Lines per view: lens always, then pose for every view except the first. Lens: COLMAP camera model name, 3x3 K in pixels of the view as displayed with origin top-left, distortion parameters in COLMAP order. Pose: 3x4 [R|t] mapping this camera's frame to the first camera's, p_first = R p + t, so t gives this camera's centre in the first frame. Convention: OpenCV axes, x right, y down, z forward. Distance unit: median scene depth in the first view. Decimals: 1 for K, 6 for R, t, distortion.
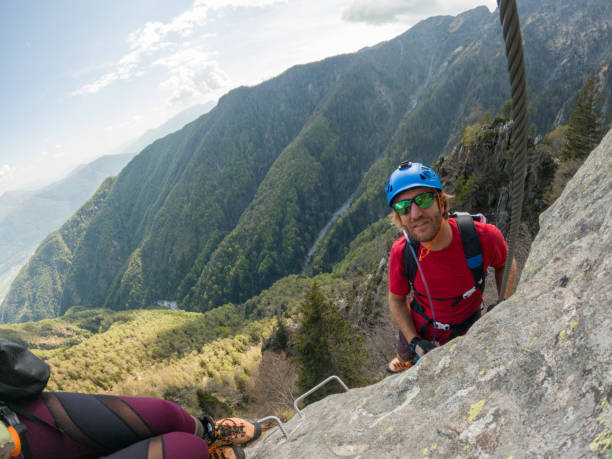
lens RADIAL K [[956.9, 0, 319.6], [0, 956.9, 233.5], [0, 0, 1]] dist [1.425227, -0.006951]
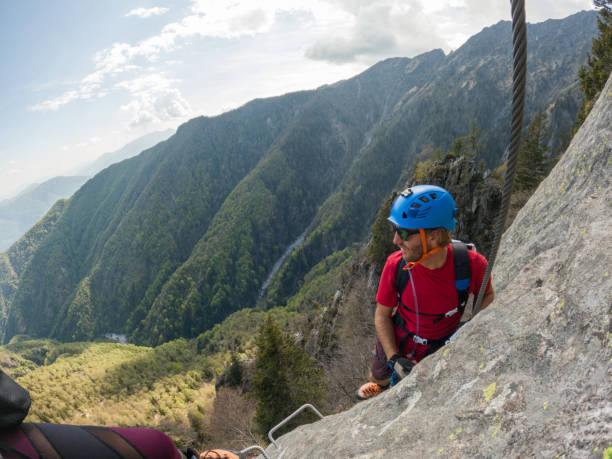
lens RADIAL K [[956.9, 0, 319.6], [0, 956.9, 233.5], [0, 0, 1]] dist [1.425227, -0.006951]
pose [[0.984563, 0.017441, 0.174158, -0.133733], [0.004583, 0.992113, -0.125262, 0.095464], [-0.174969, 0.124126, 0.976718, 0.015405]]
